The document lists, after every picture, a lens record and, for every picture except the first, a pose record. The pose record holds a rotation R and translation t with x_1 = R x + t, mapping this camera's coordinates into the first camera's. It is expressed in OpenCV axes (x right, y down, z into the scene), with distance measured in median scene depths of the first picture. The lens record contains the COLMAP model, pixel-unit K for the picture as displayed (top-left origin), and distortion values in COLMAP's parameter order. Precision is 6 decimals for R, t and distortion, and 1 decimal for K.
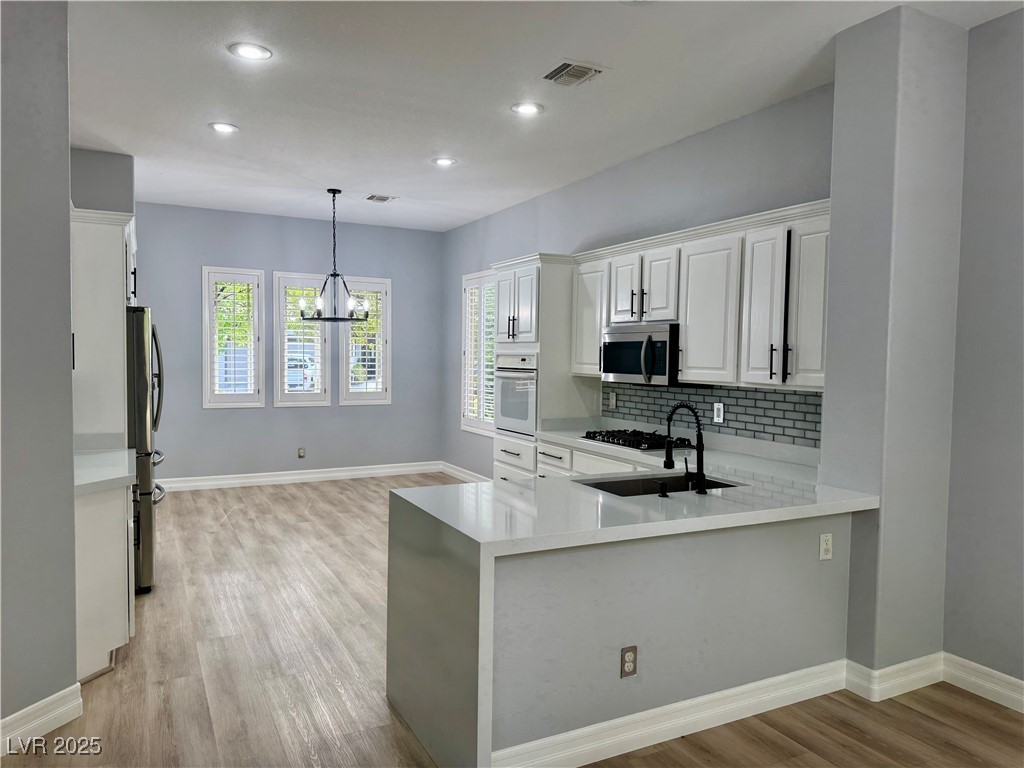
lens RADIAL K [[718.1, 0, 512.0], [0, 718.1, 384.0], [0, 0, 1]] dist [0.090923, -0.107069]
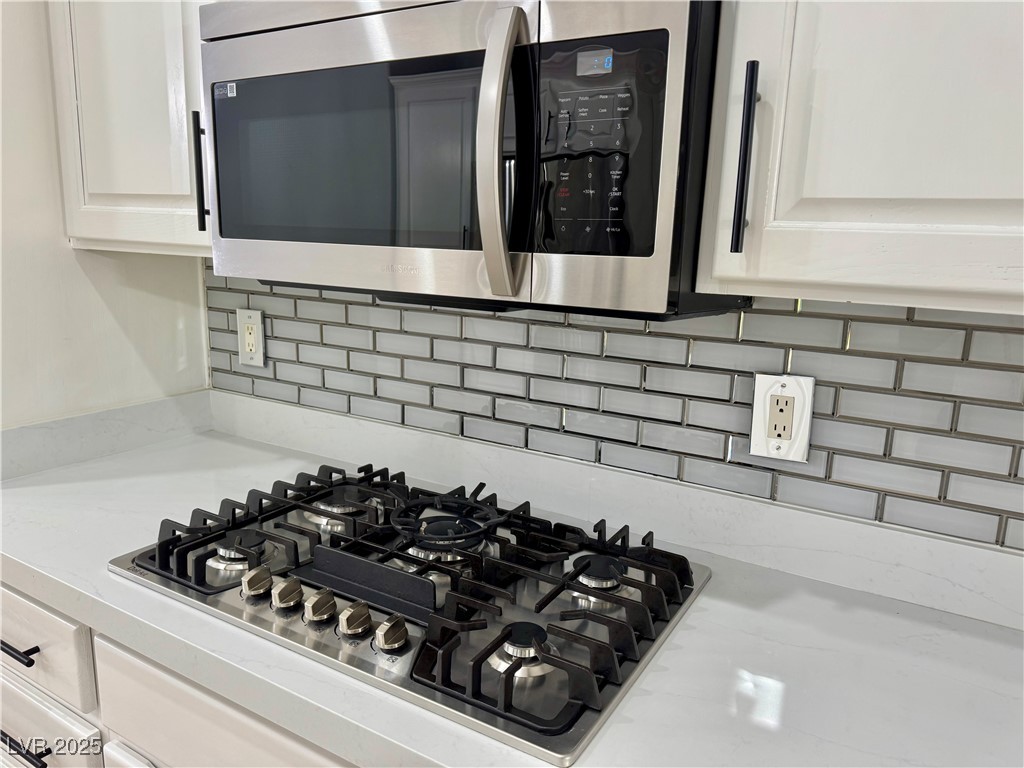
lens RADIAL K [[718.1, 0, 512.0], [0, 718.1, 384.0], [0, 0, 1]] dist [0.090923, -0.107069]
pose [[0.848377, -0.093215, 0.521121, 0.077755], [0.001311, 0.984743, 0.174010, -0.009604], [-0.529391, -0.146942, 0.835556, 0.718020]]
